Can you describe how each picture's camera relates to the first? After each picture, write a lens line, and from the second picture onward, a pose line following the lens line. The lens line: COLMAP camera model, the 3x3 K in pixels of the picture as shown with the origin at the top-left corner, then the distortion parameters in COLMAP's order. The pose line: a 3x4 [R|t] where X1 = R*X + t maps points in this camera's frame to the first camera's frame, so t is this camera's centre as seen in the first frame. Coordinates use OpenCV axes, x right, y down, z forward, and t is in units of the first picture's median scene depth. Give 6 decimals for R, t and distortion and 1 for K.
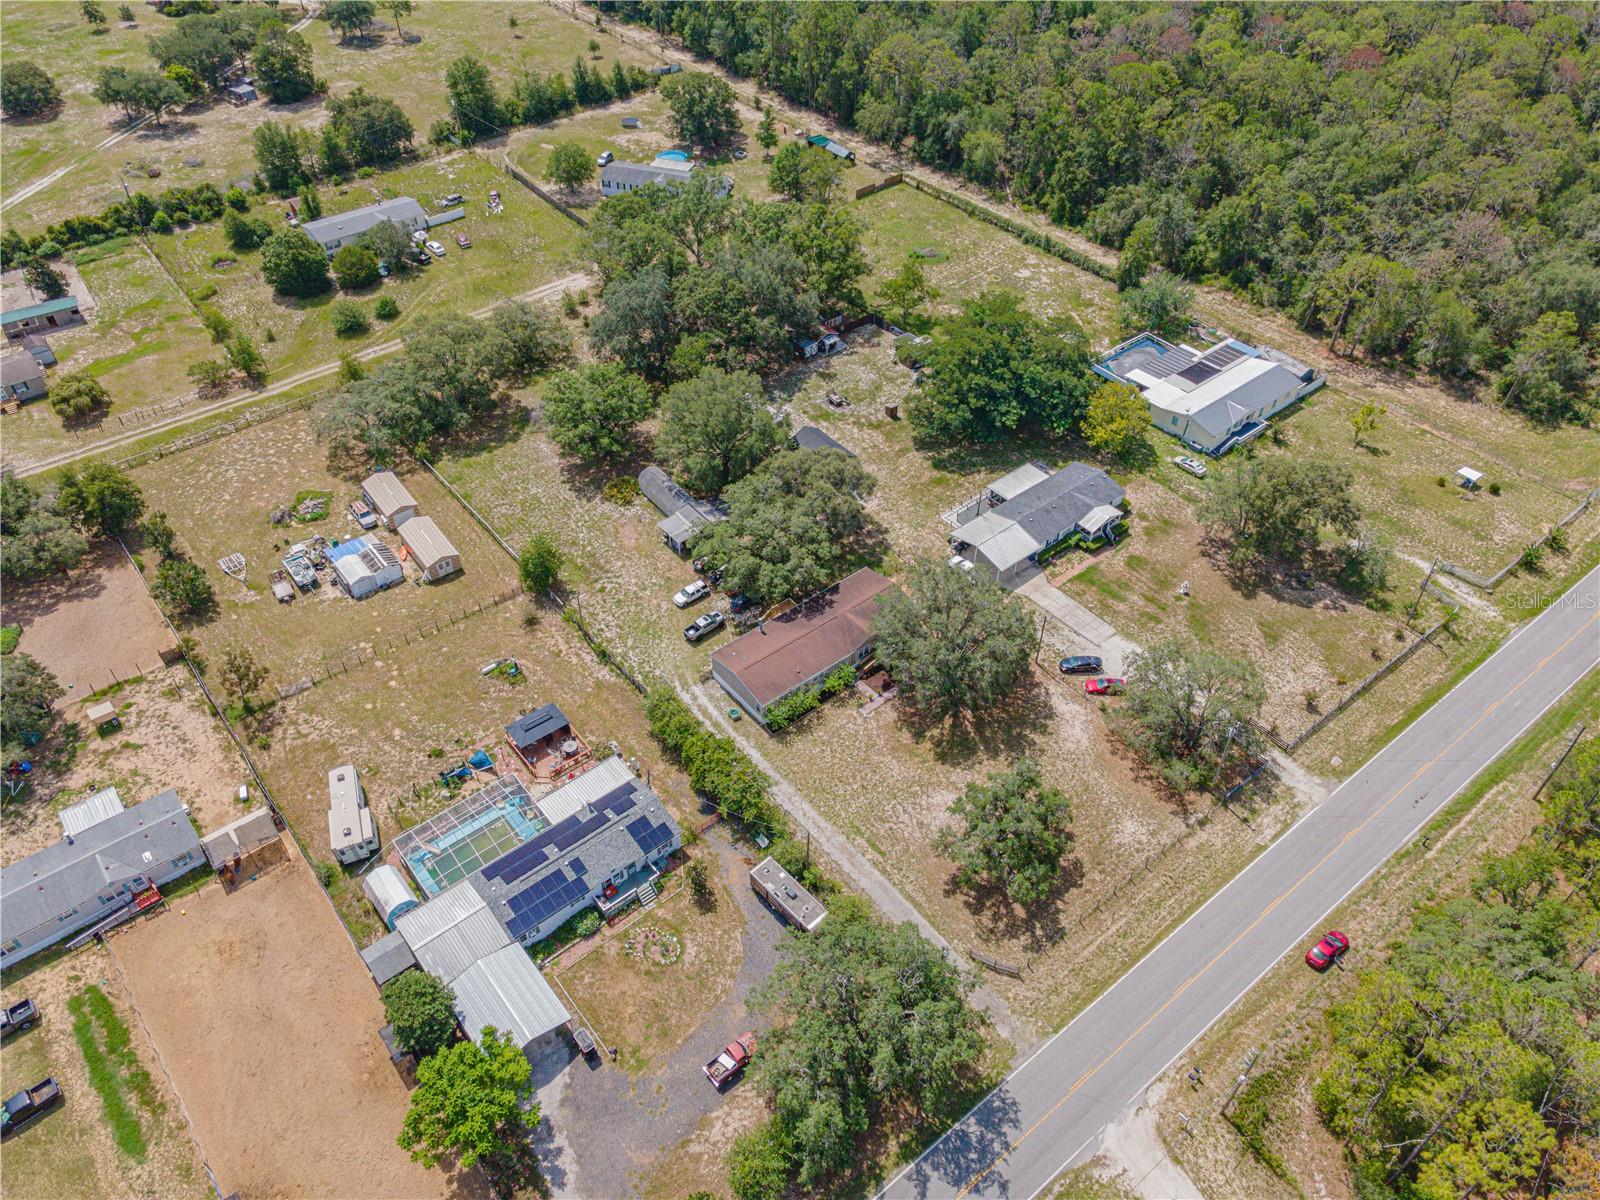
lens RADIAL K [[1166.2, 0, 793.9], [0, 1166.2, 589.6], [0, 0, 1]] dist [0.026437, 0.045983]
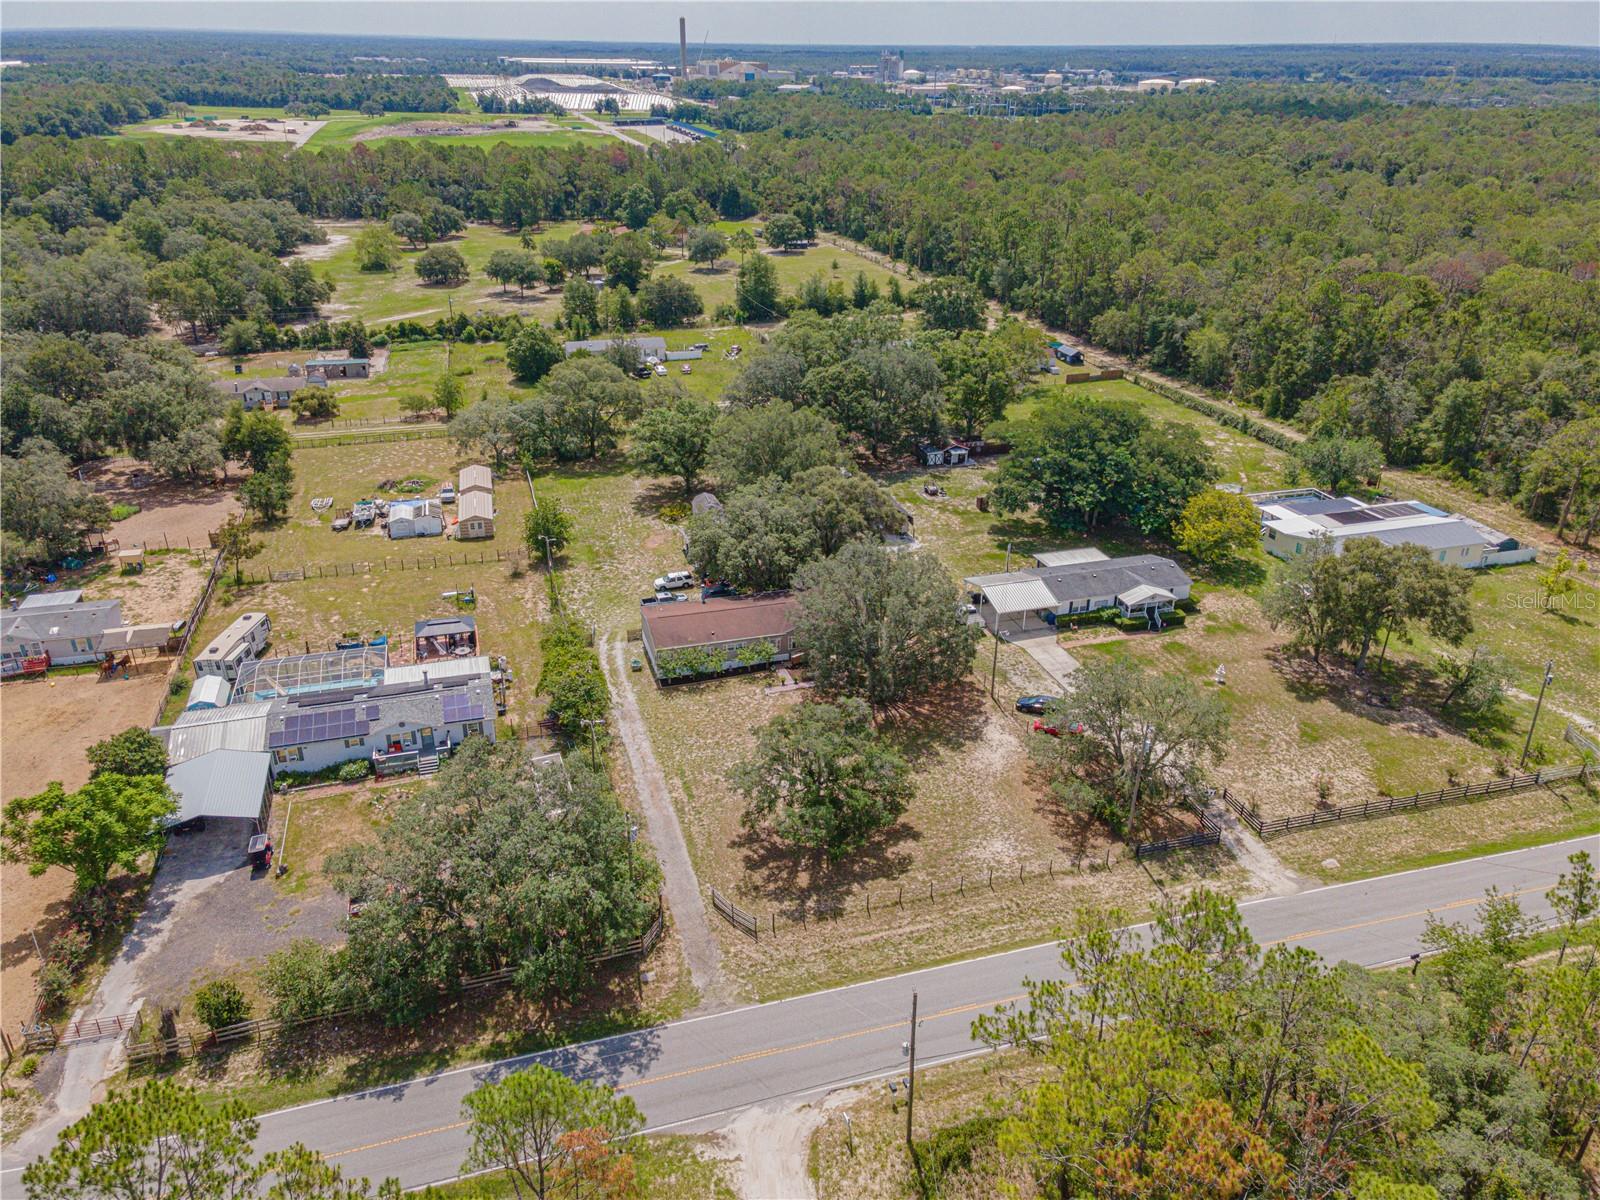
lens RADIAL K [[1156.0, 0, 794.3], [0, 1156.0, 602.1], [0, 0, 1]] dist [0.030352, 0.037394]
pose [[0.923900, 0.167830, -0.343862, 0.329935], [-0.264573, 0.929426, -0.257234, 0.235603], [0.276423, 0.328635, 0.903100, 0.181992]]
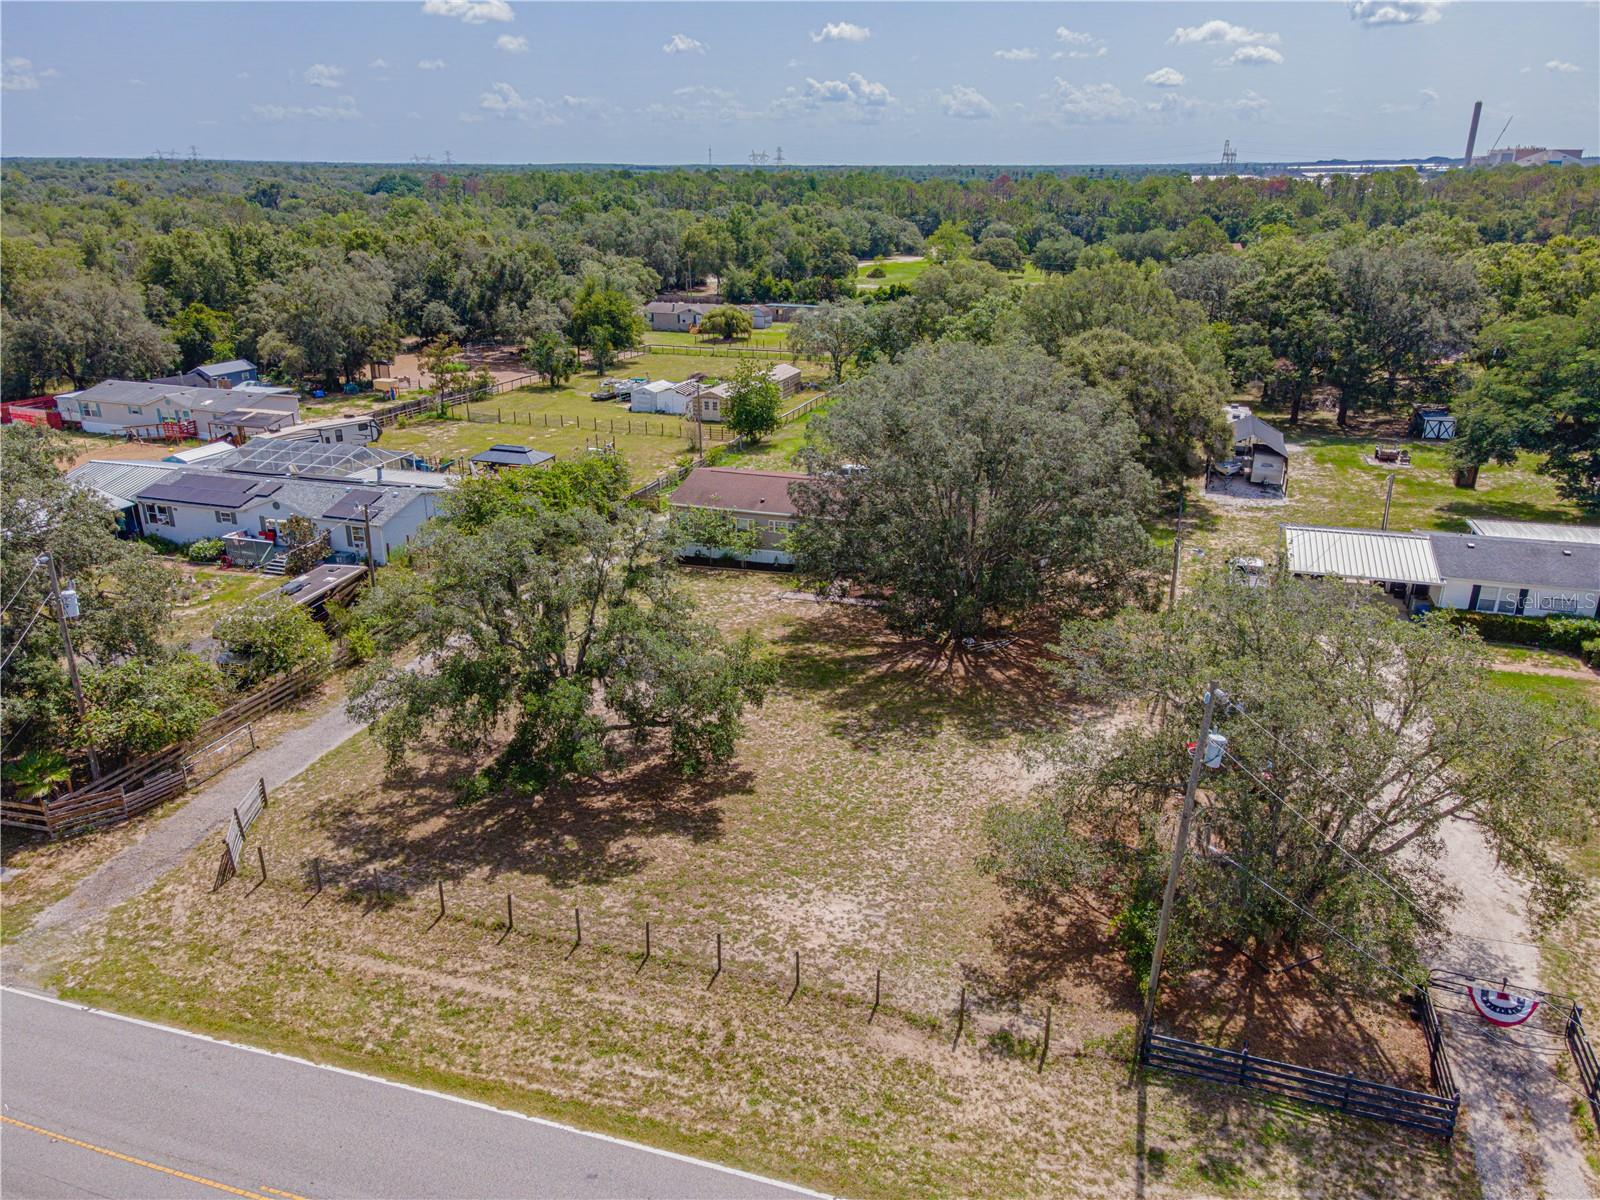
lens RADIAL K [[1162.1, 0, 795.3], [0, 1162.1, 599.6], [0, 0, 1]] dist [0.007699, 0.075324]
pose [[0.548008, 0.286519, -0.785872, 0.420815], [-0.571120, 0.814596, -0.101265, 0.141784], [0.611154, 0.504321, 0.610042, 0.624100]]
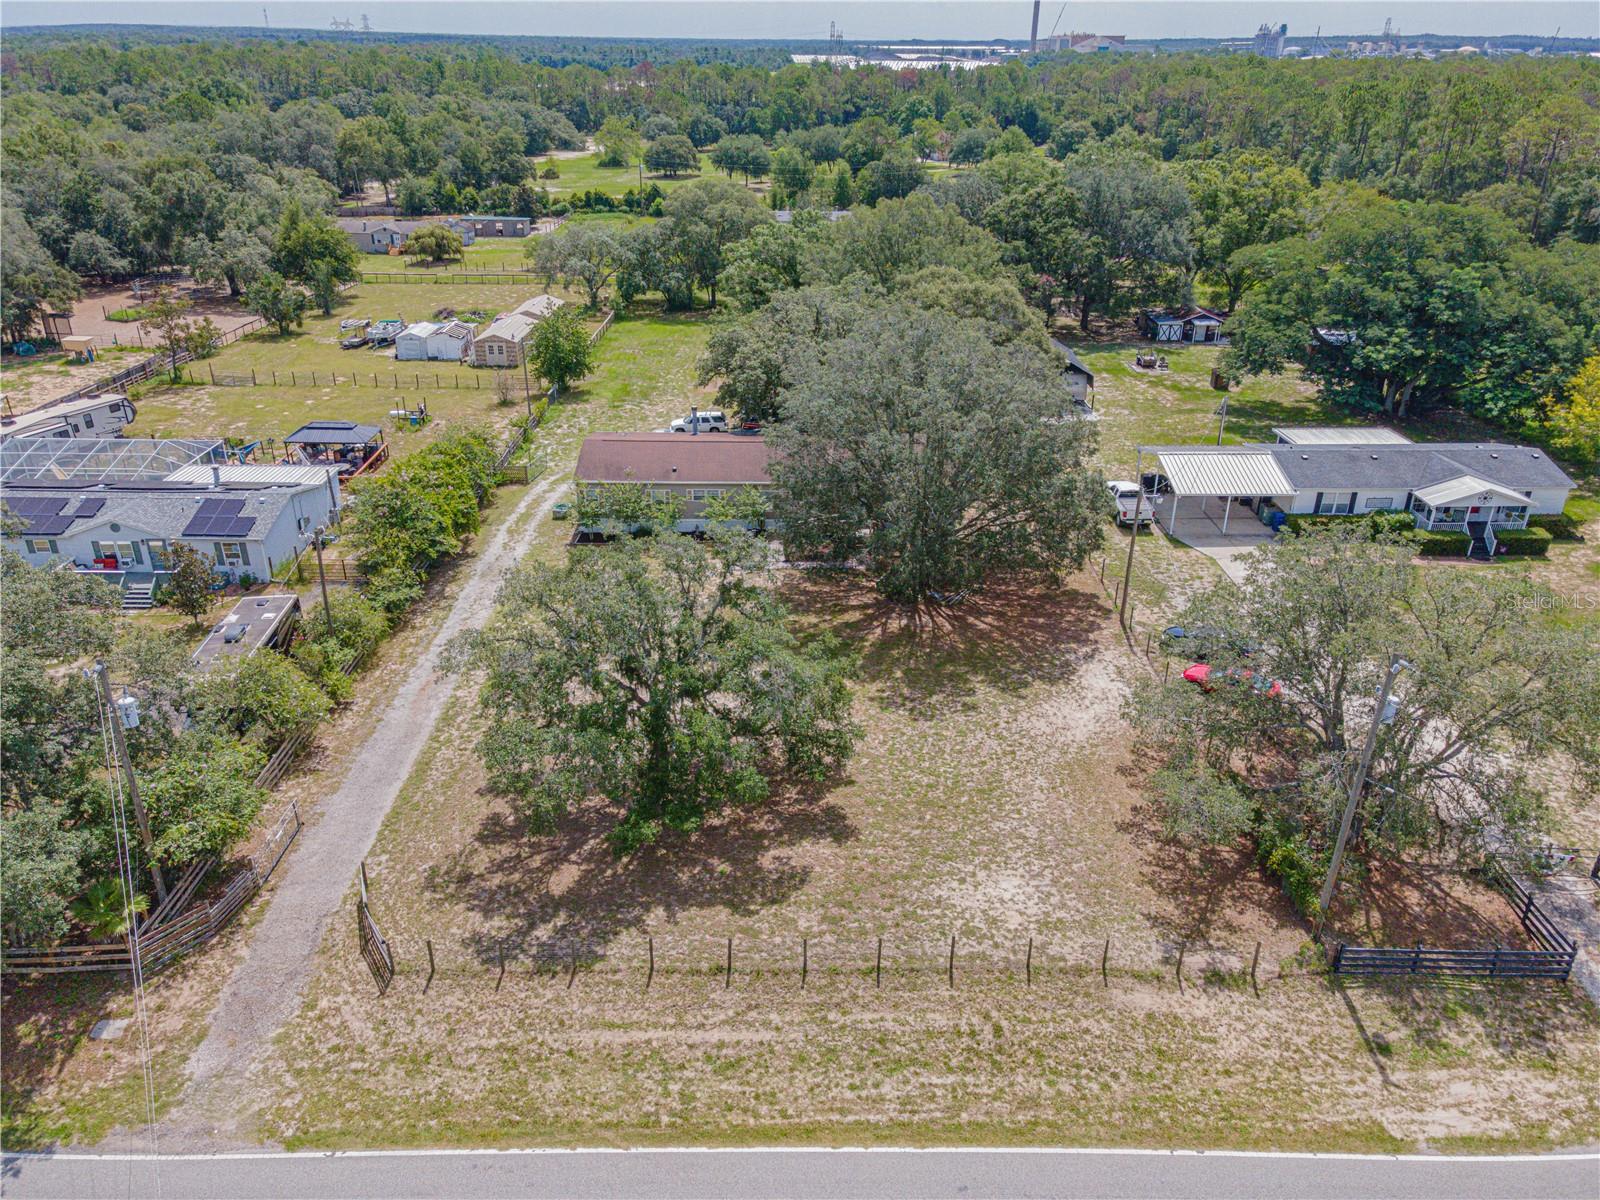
lens RADIAL K [[1162.1, 0, 795.3], [0, 1162.1, 599.6], [0, 0, 1]] dist [0.007699, 0.075324]
pose [[0.781597, 0.269999, -0.562322, 0.339275], [-0.429762, 0.886465, -0.171708, 0.176346], [0.452118, 0.375871, 0.808894, 0.543611]]
